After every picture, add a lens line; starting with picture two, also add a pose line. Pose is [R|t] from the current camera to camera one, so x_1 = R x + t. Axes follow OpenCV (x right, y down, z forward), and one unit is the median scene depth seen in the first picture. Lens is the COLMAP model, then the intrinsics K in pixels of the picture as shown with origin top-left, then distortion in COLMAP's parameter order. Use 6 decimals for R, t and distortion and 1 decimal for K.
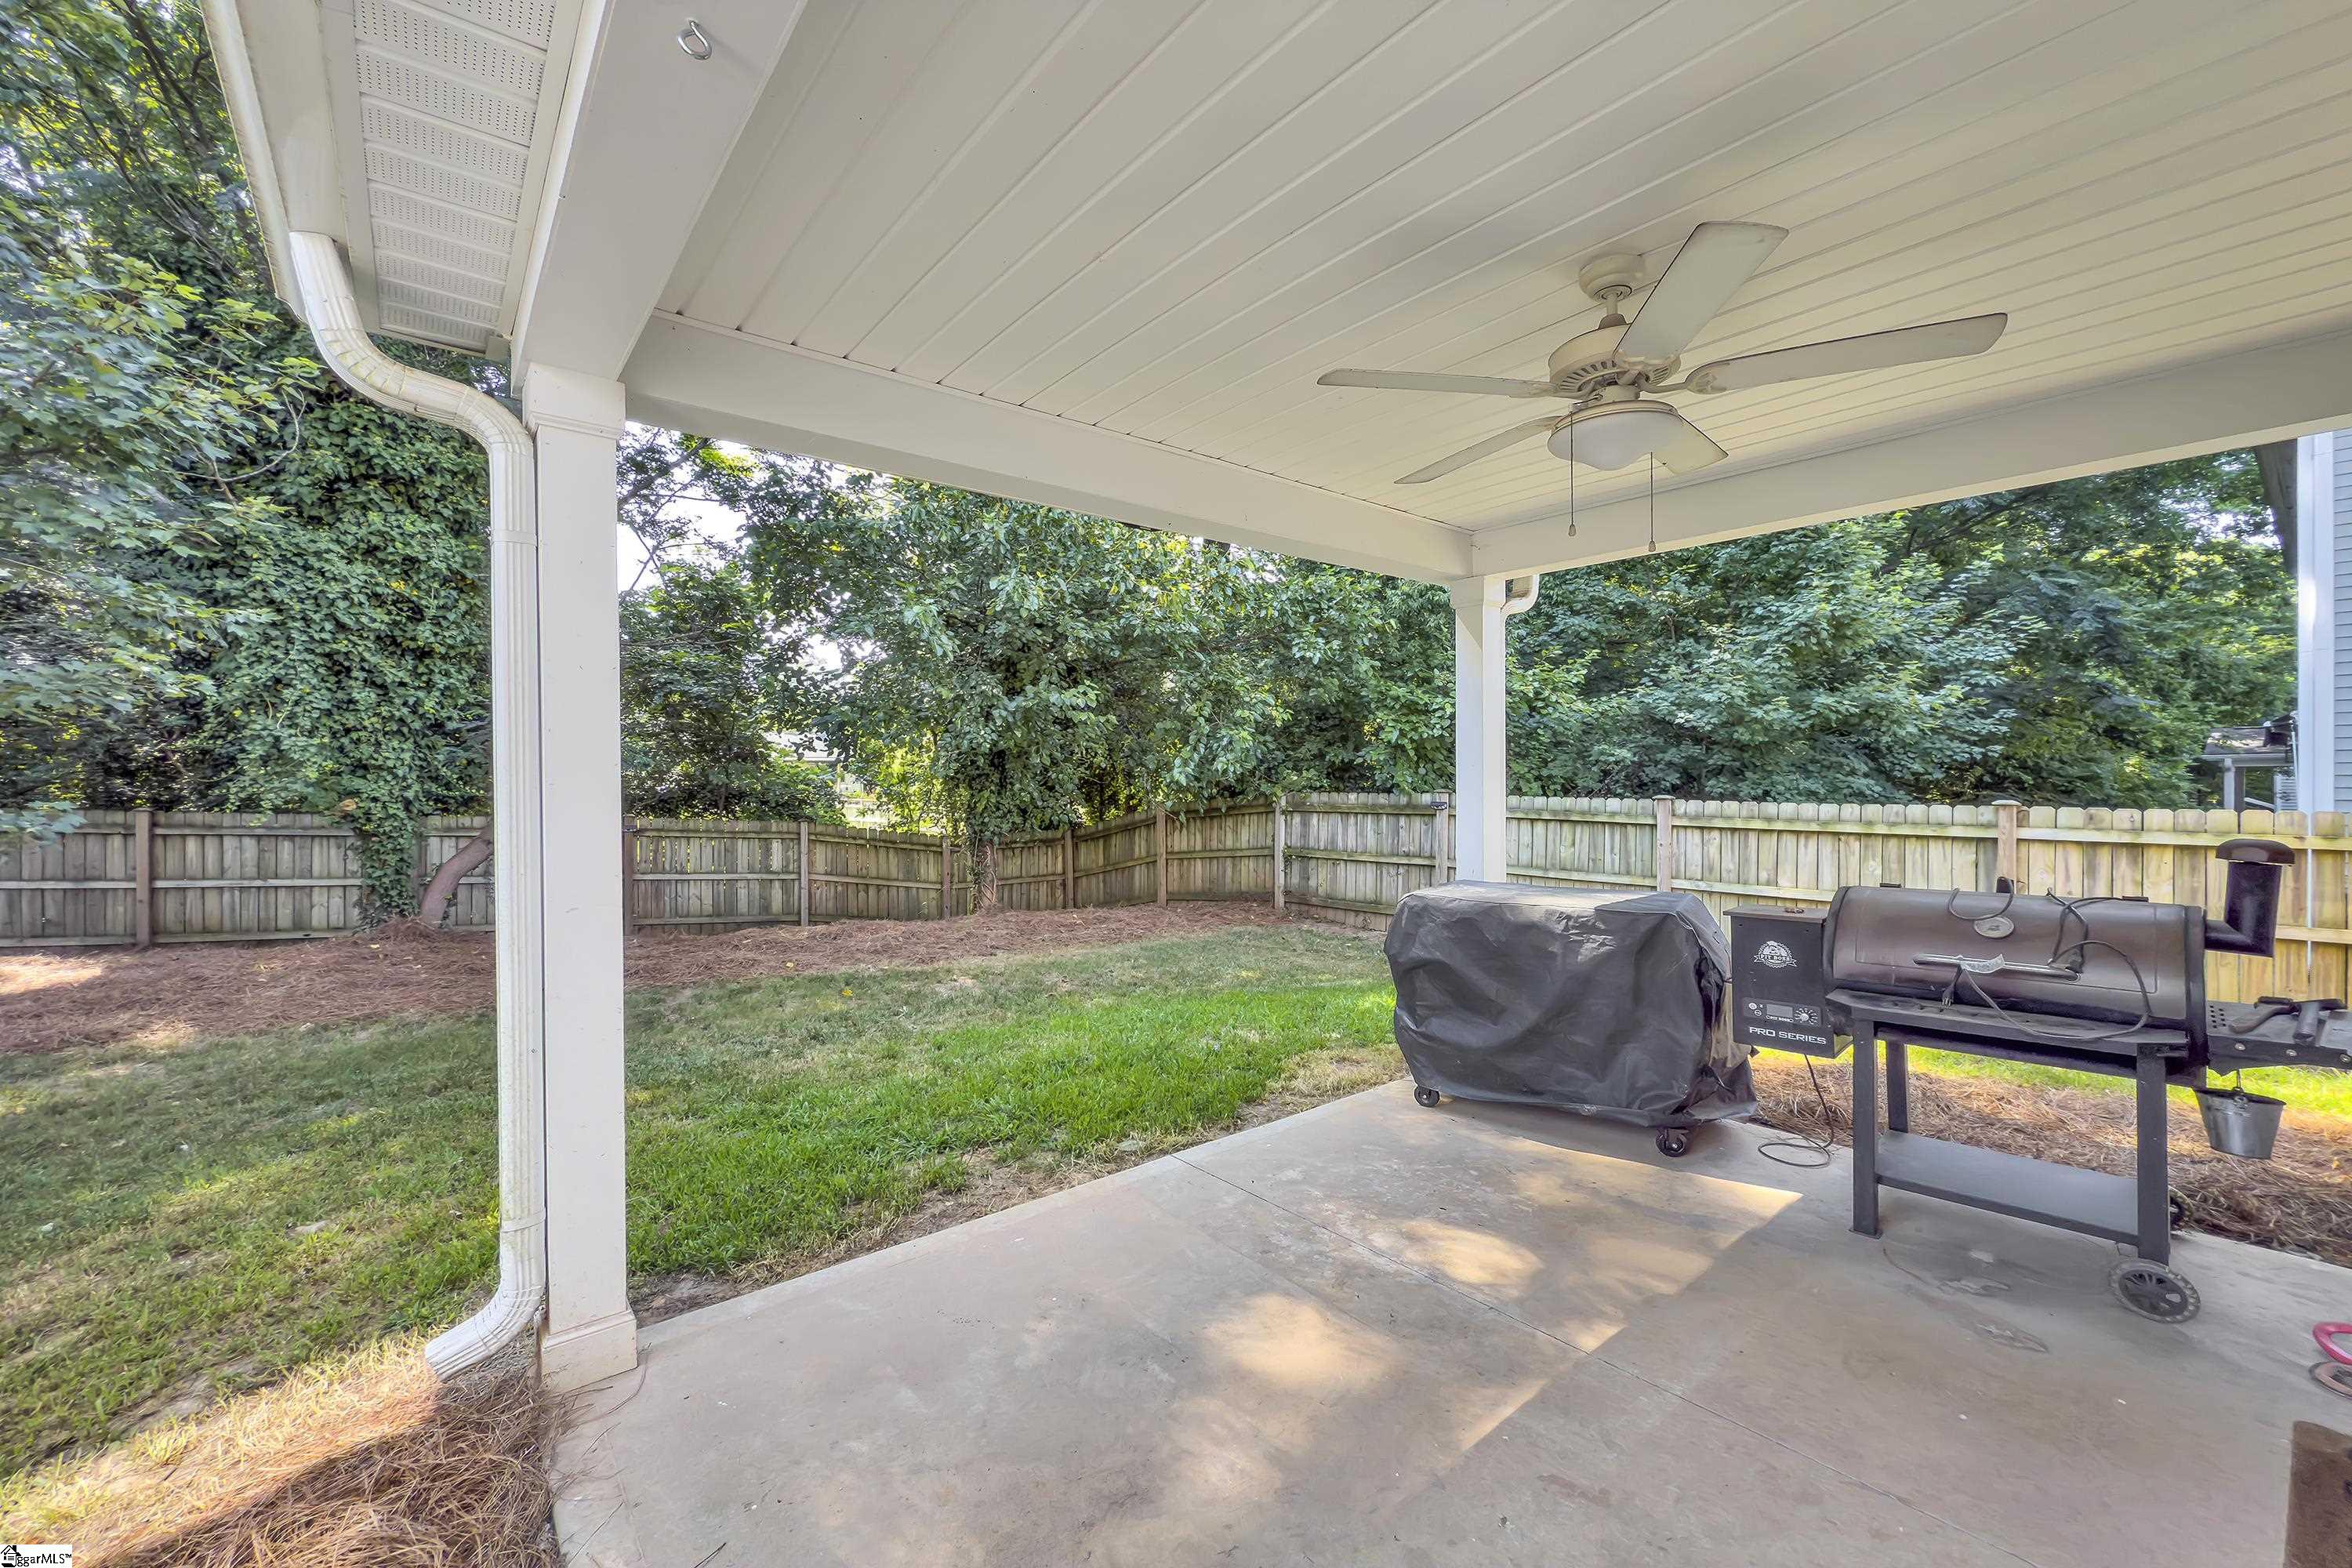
lens RADIAL K [[945.9, 0, 1176.0], [0, 945.9, 784.0], [0, 0, 1]] dist [0.012831, 0.000002]
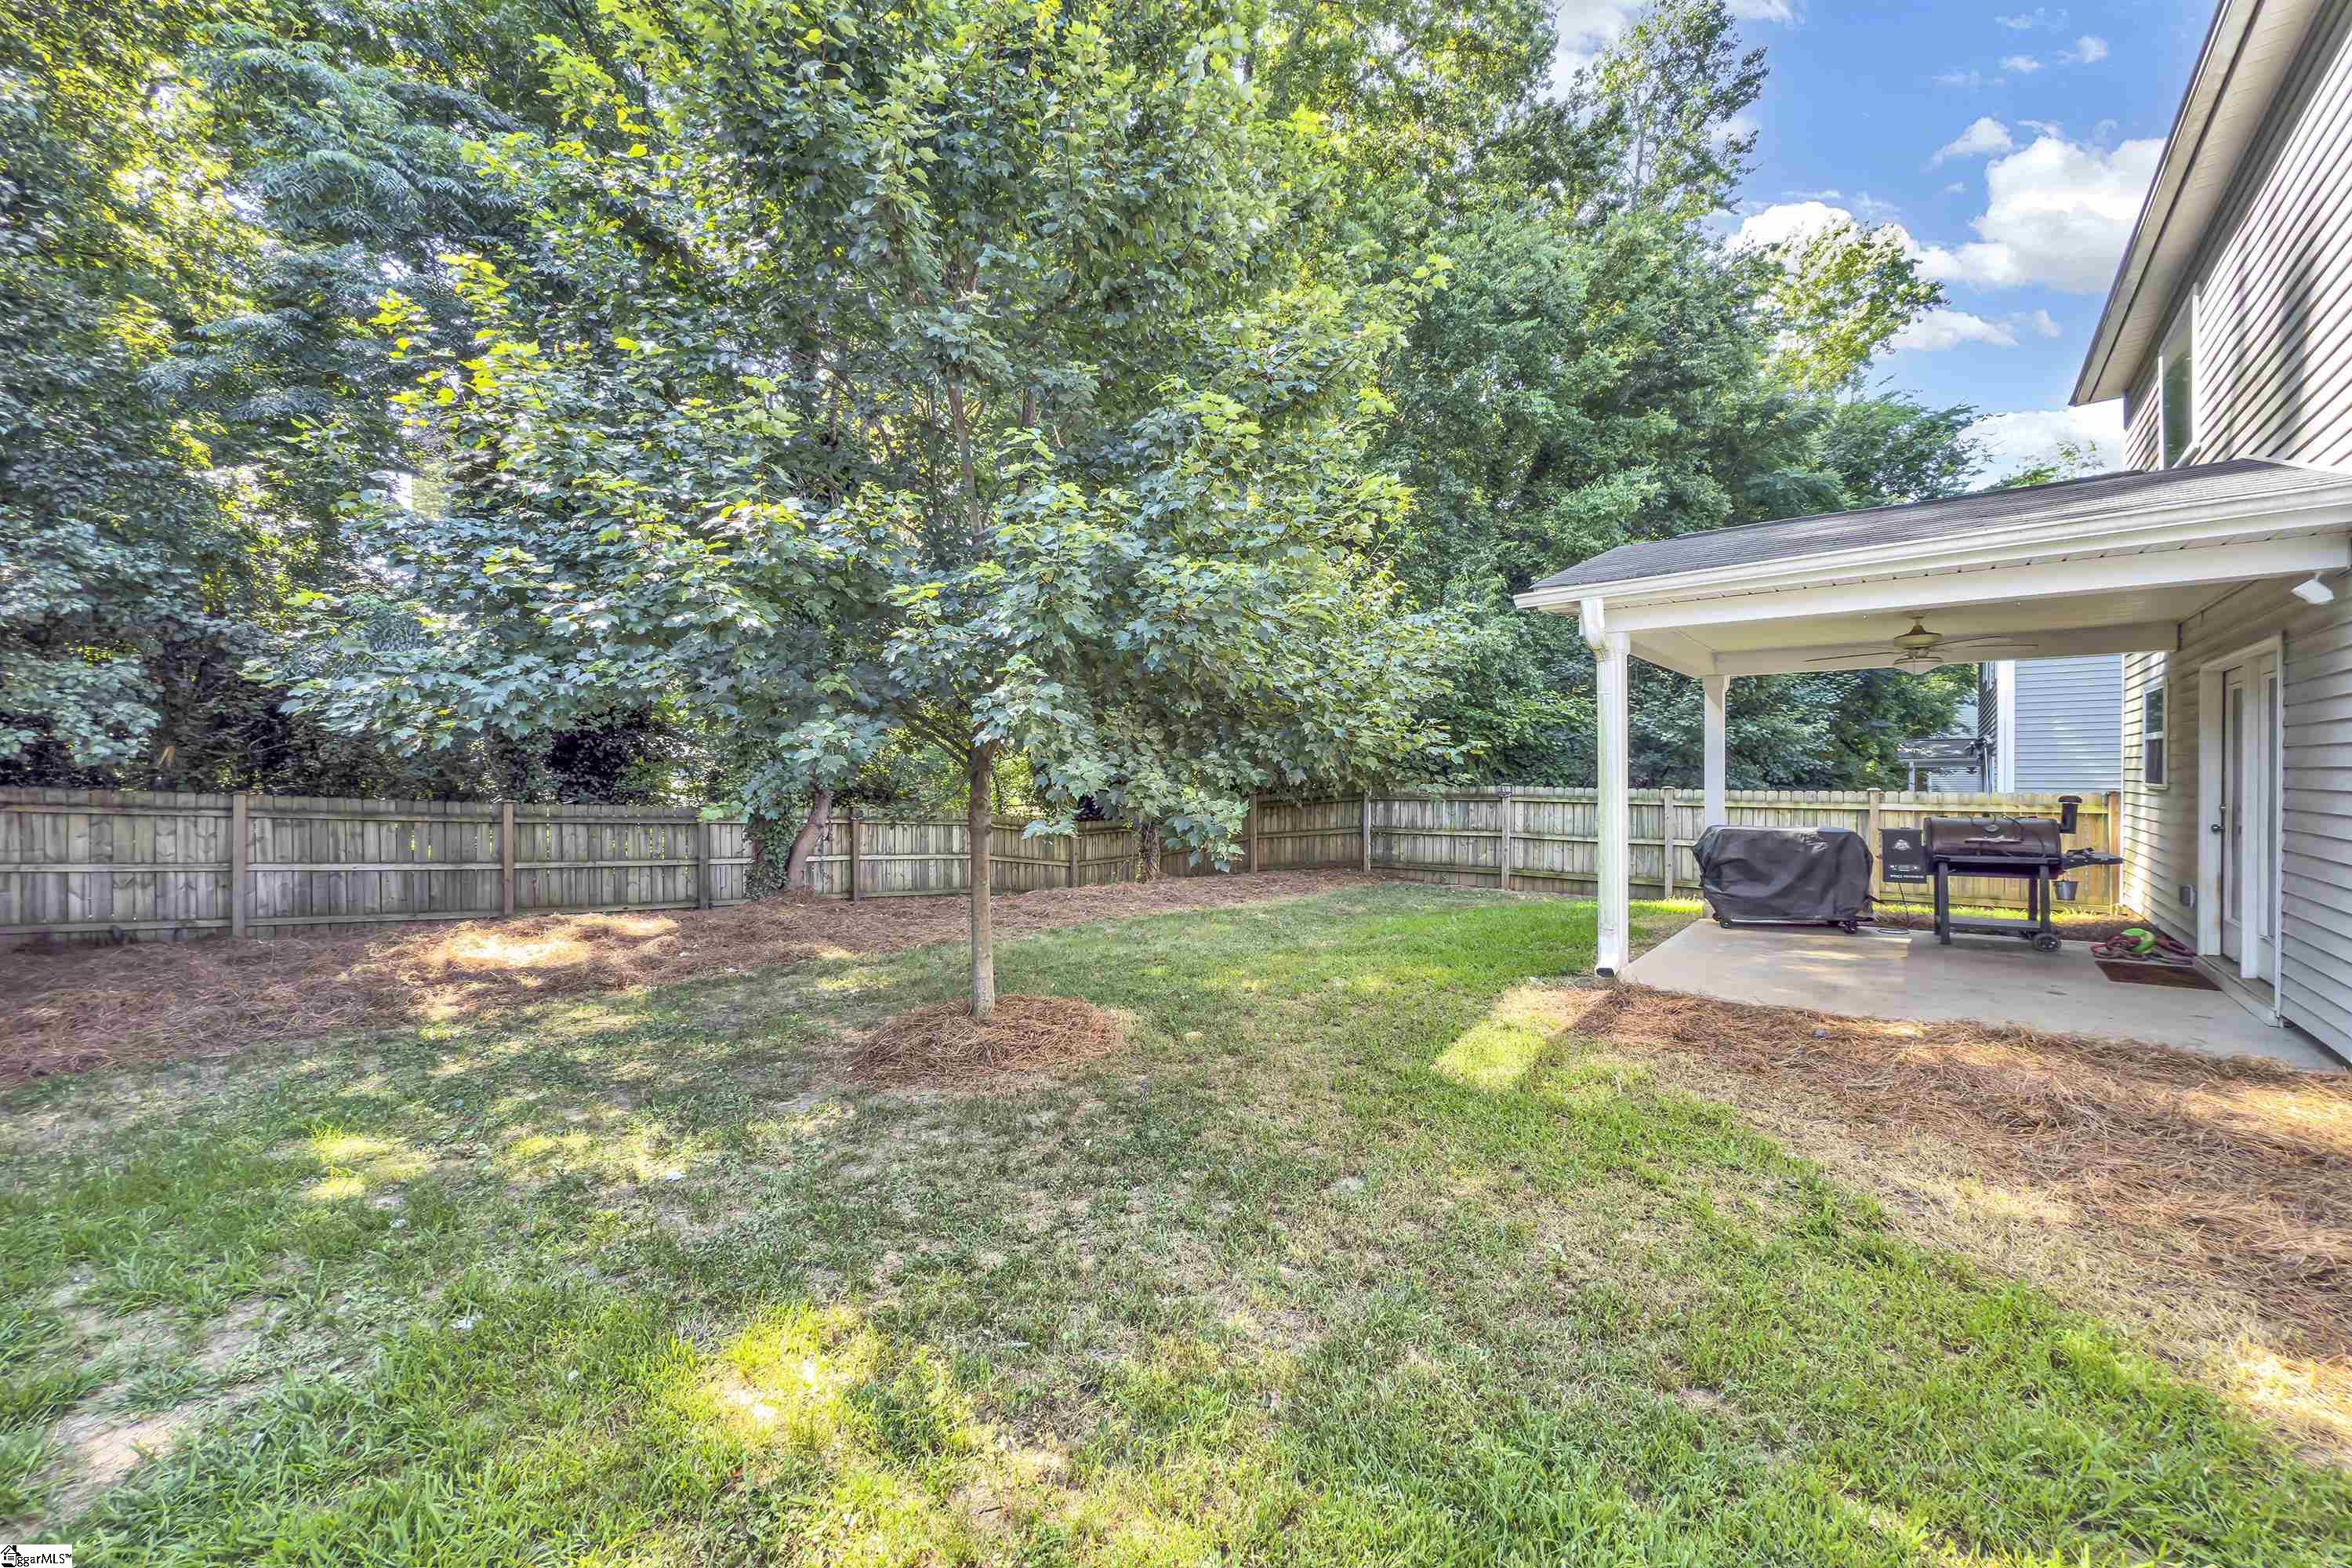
lens RADIAL K [[945.9, 0, 1176.0], [0, 945.9, 784.0], [0, 0, 1]] dist [0.012831, 0.000002]
pose [[0.978018, -0.001099, 0.208516, -0.549320], [0.000656, 0.999997, 0.002191, 0.003488], [-0.208518, -0.002006, 0.978016, -0.329608]]
